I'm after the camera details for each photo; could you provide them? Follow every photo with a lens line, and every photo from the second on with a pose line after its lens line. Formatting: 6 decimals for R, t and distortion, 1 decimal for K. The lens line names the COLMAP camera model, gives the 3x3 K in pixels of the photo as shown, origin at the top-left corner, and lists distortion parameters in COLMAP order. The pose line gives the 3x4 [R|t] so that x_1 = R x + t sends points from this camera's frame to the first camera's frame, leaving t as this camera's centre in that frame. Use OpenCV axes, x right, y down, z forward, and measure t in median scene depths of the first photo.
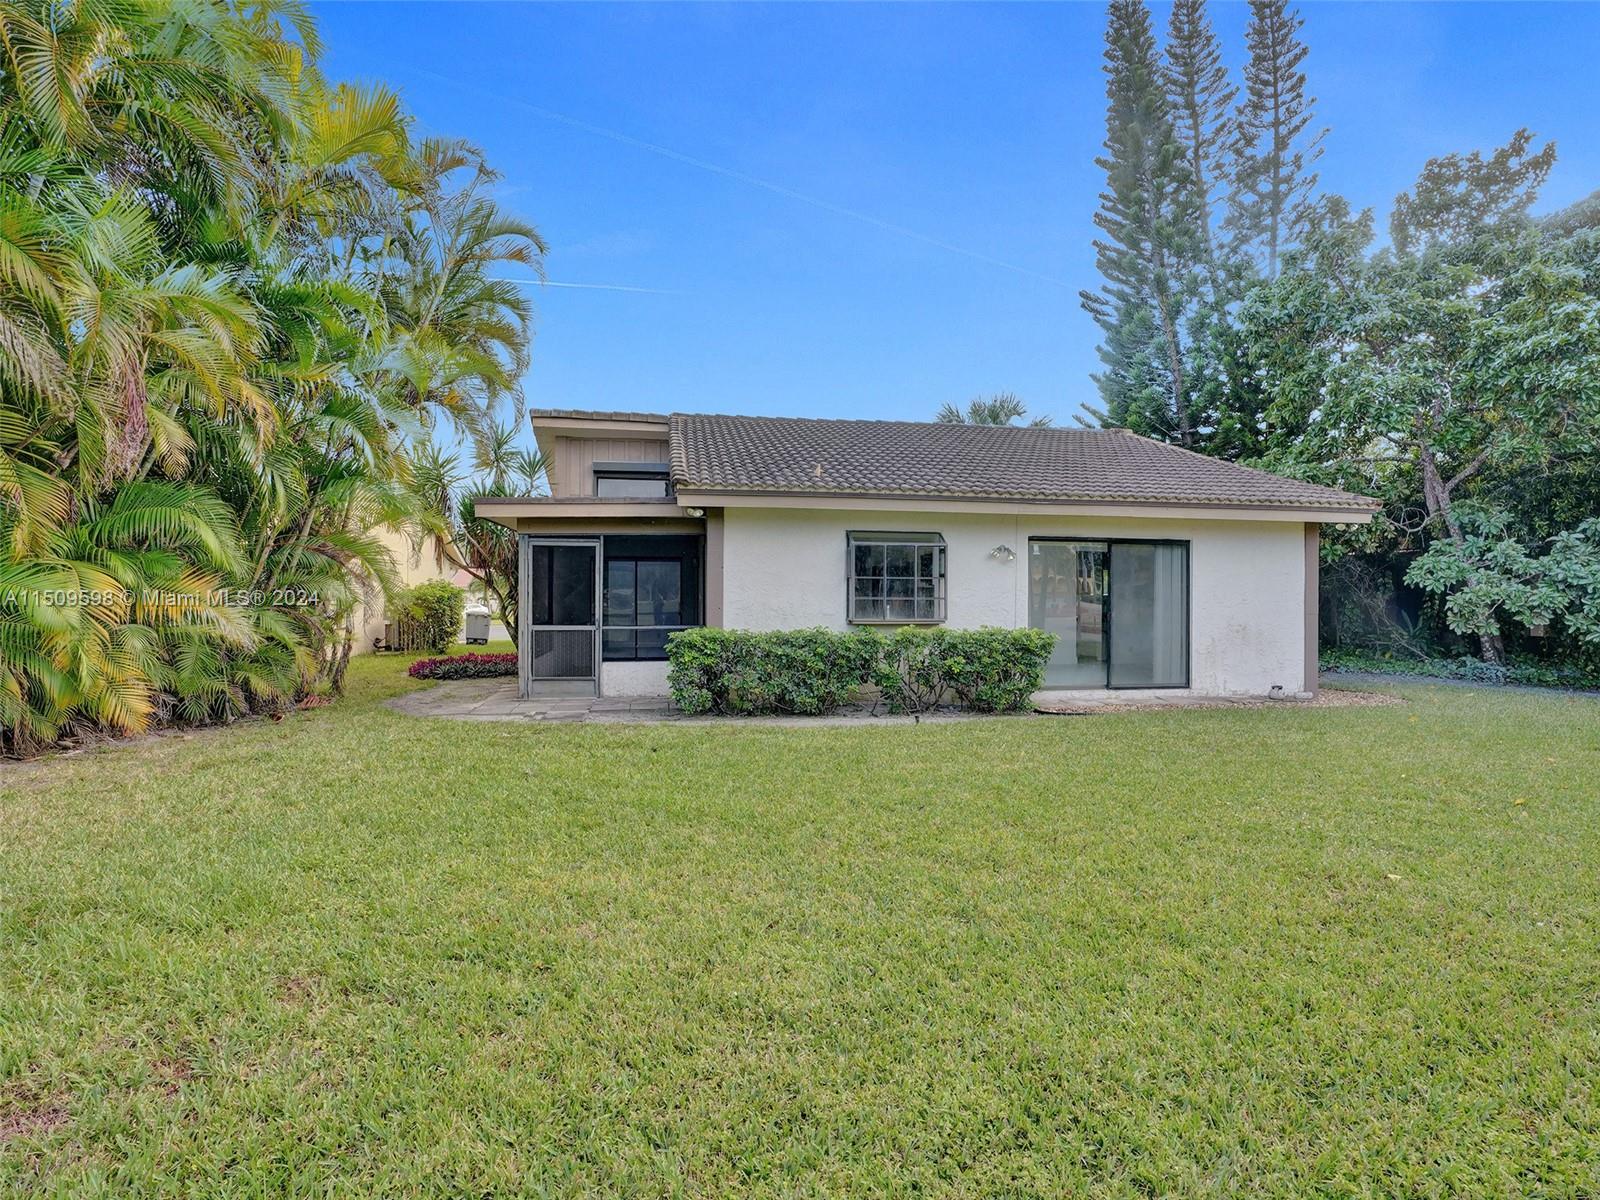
lens RADIAL K [[845.0, 0, 811.2], [0, 845.0, 602.9], [0, 0, 1]] dist [-0.068215, 0.024998]
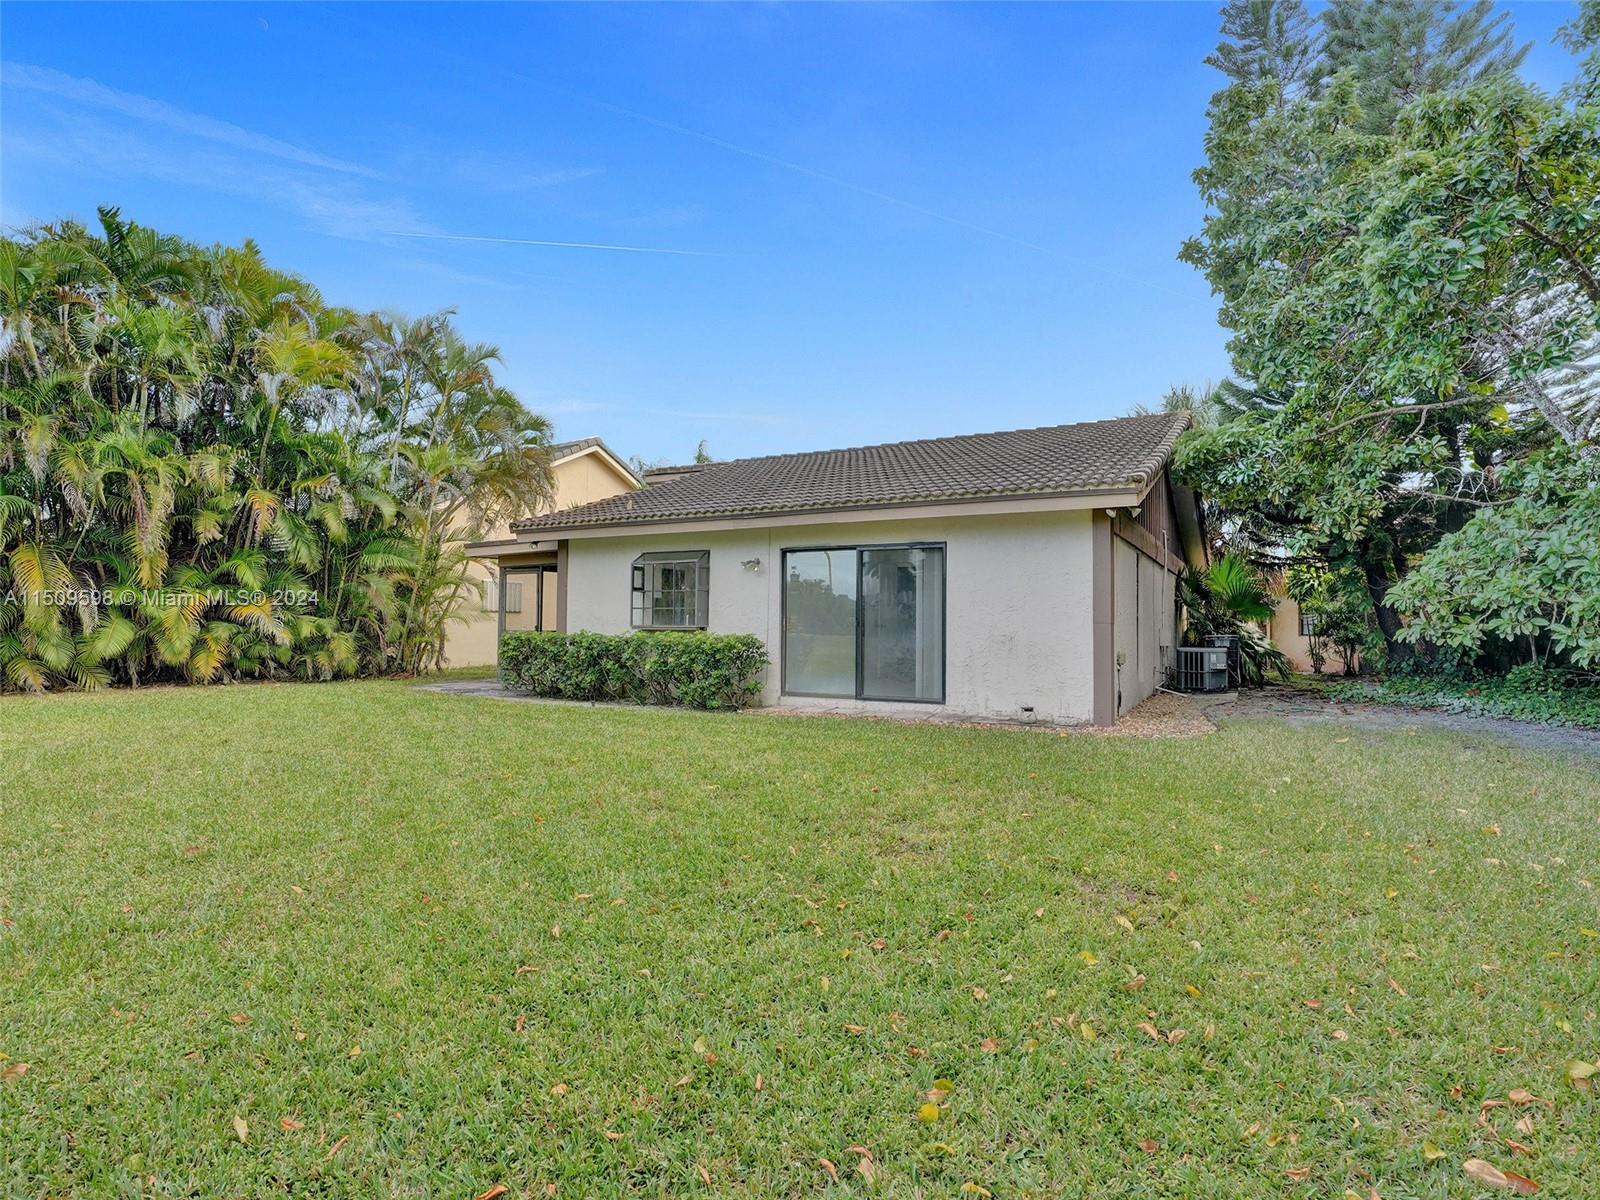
lens RADIAL K [[845.0, 0, 798.8], [0, 845.0, 600.4], [0, 0, 1]] dist [-0.068215, 0.024998]
pose [[0.777464, -0.019076, -0.628638, 0.941996], [-0.006631, 0.999236, -0.038522, 0.026613], [0.628893, 0.034118, 0.776743, 0.190287]]
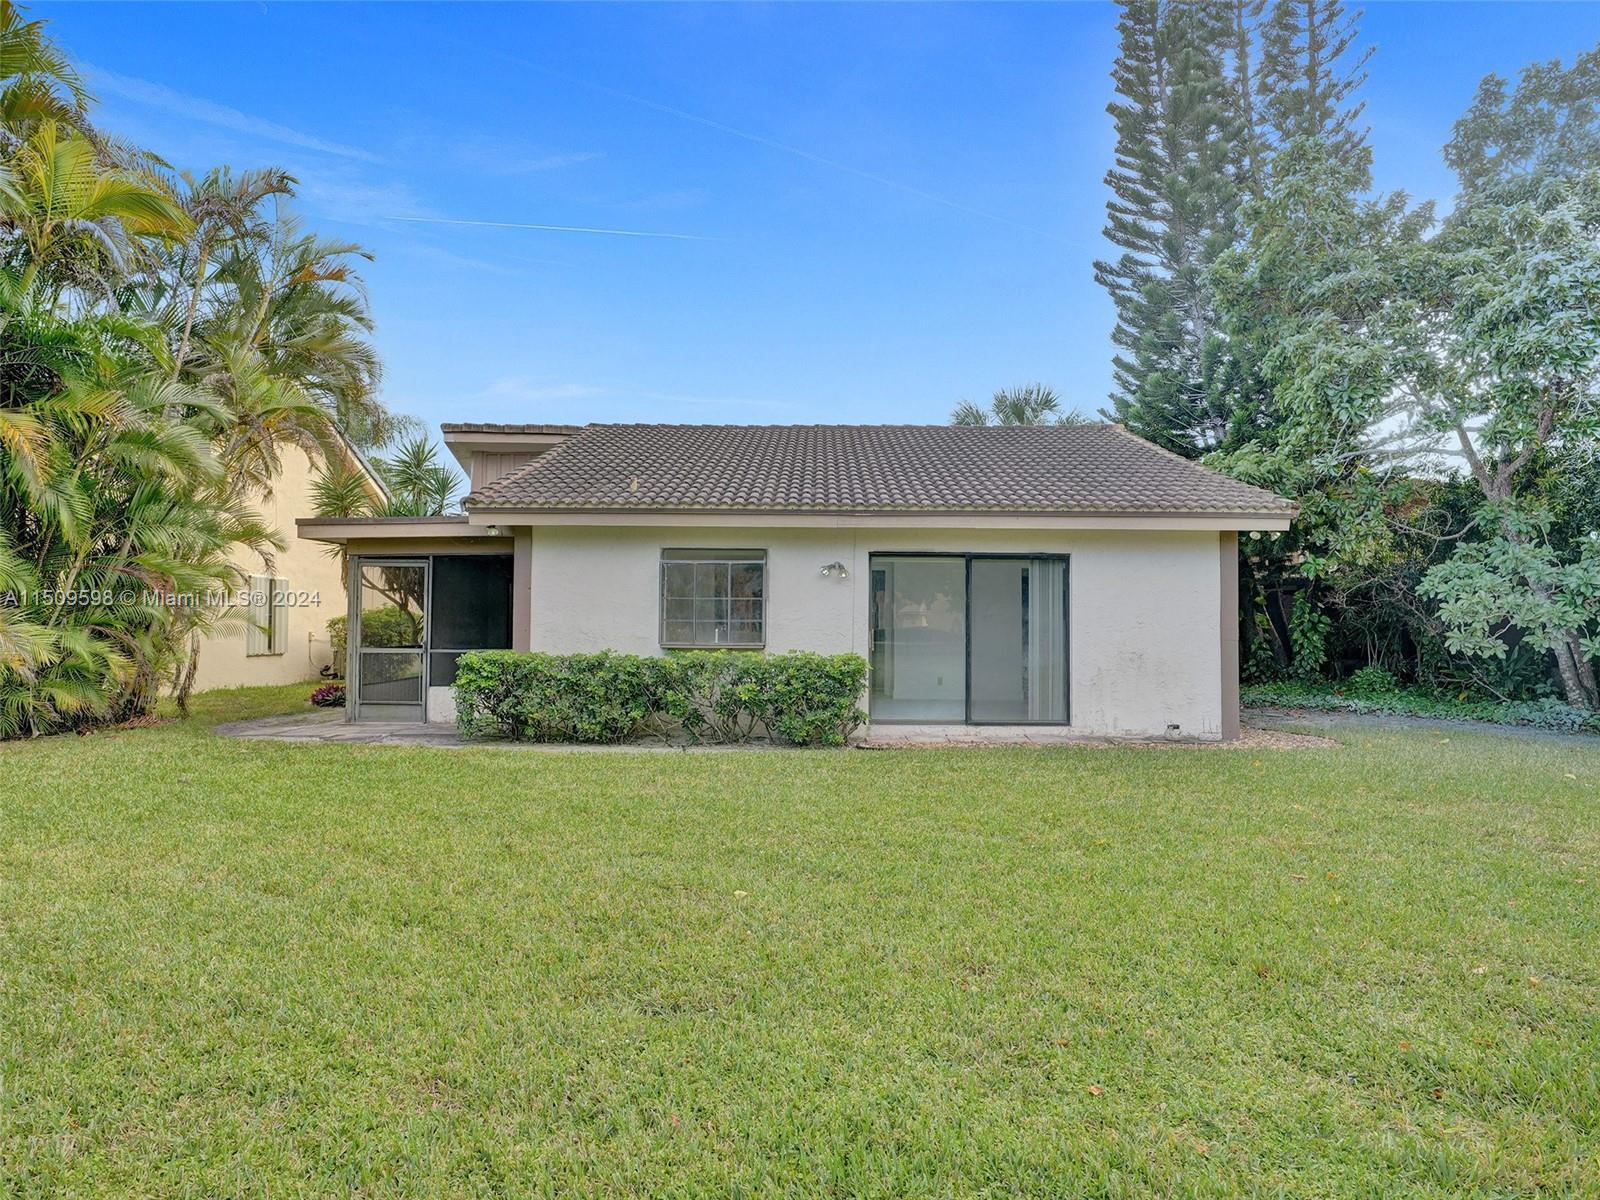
lens RADIAL K [[996.9, 0, 799.8], [0, 996.9, 609.2], [0, 0, 1]] dist [-0.032935, 0.002375]
pose [[0.986844, -0.001496, -0.161666, 0.357776], [-0.002660, 0.999672, -0.025486, 0.009385], [0.161651, 0.025581, 0.986516, -0.061502]]
